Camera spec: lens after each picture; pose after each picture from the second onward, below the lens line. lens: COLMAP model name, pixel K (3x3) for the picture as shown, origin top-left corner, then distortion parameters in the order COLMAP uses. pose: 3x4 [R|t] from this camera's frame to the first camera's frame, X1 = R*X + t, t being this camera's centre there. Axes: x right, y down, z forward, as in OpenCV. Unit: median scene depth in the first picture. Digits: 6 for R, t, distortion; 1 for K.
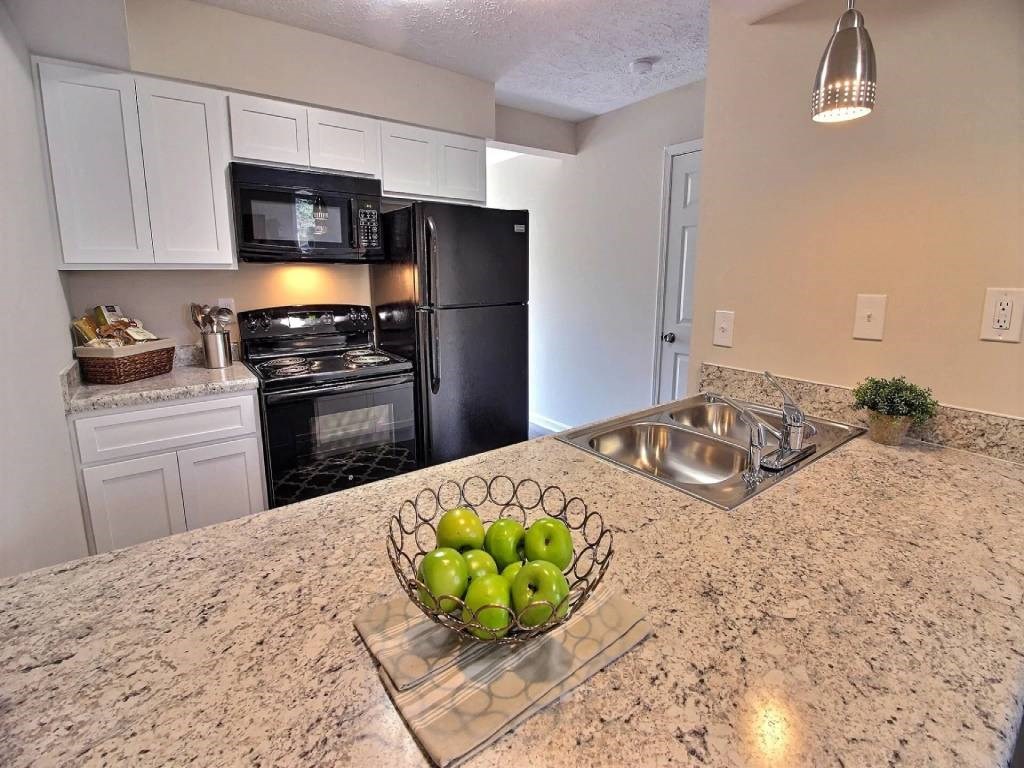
lens RADIAL K [[477.3, 0, 513.9], [0, 477.3, 355.4], [0, 0, 1]] dist [-0.002756, -0.001136]
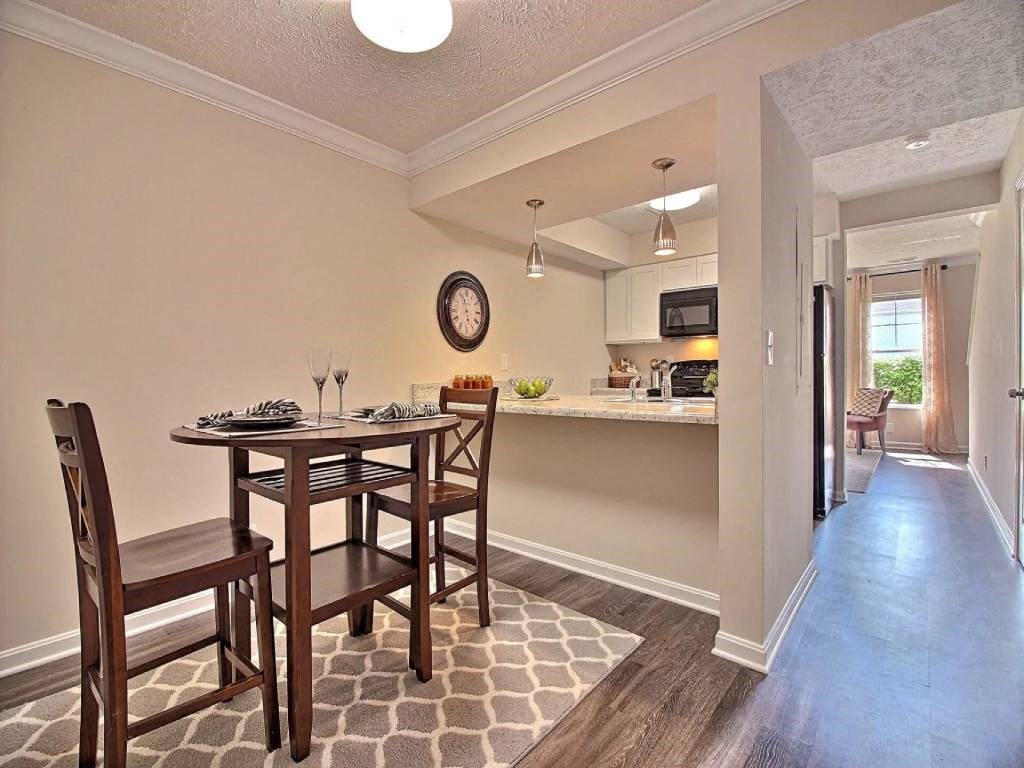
lens RADIAL K [[466.0, 0, 519.2], [0, 466.0, 372.9], [0, 0, 1]] dist [0.000657, -0.009781]
pose [[0.227625, 0.003063, -0.973744, 1.322423], [-0.157149, 0.987002, -0.033631, 0.131779], [0.960985, 0.160678, 0.225147, -0.058611]]
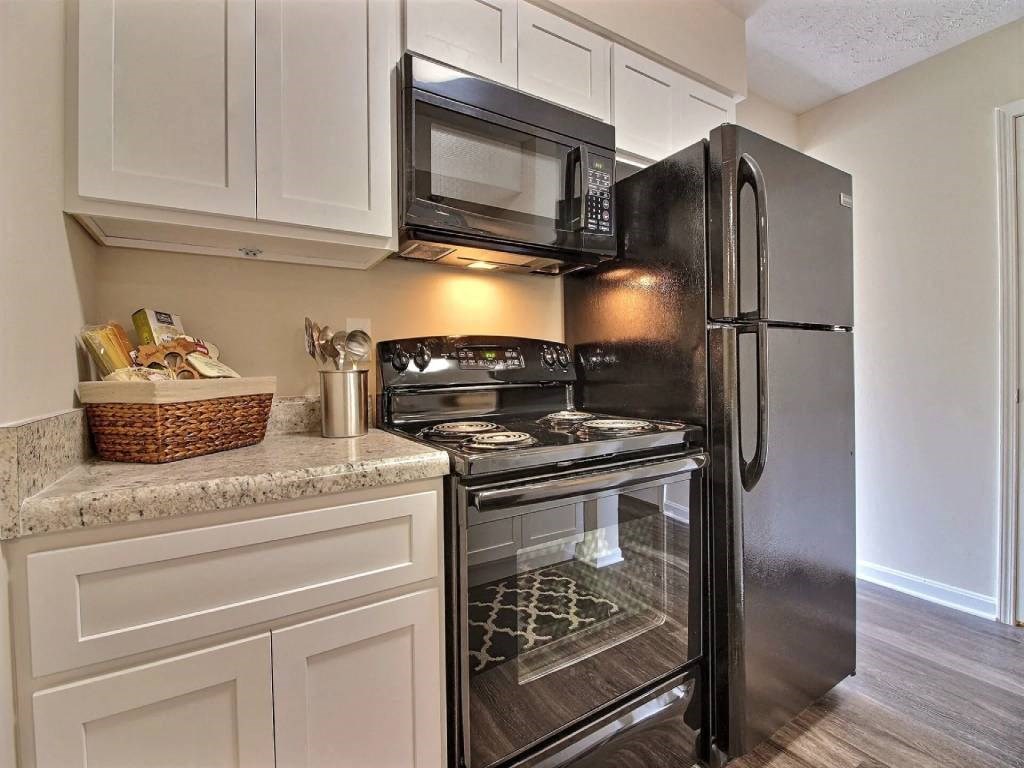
lens RADIAL K [[478.4, 0, 525.8], [0, 478.4, 375.1], [0, 0, 1]] dist [0.006287, -0.010681]
pose [[0.997123, -0.009197, -0.075237, -0.396050], [-0.002502, 0.988076, -0.153947, 0.041805], [0.075756, 0.153692, 0.985211, 0.501547]]
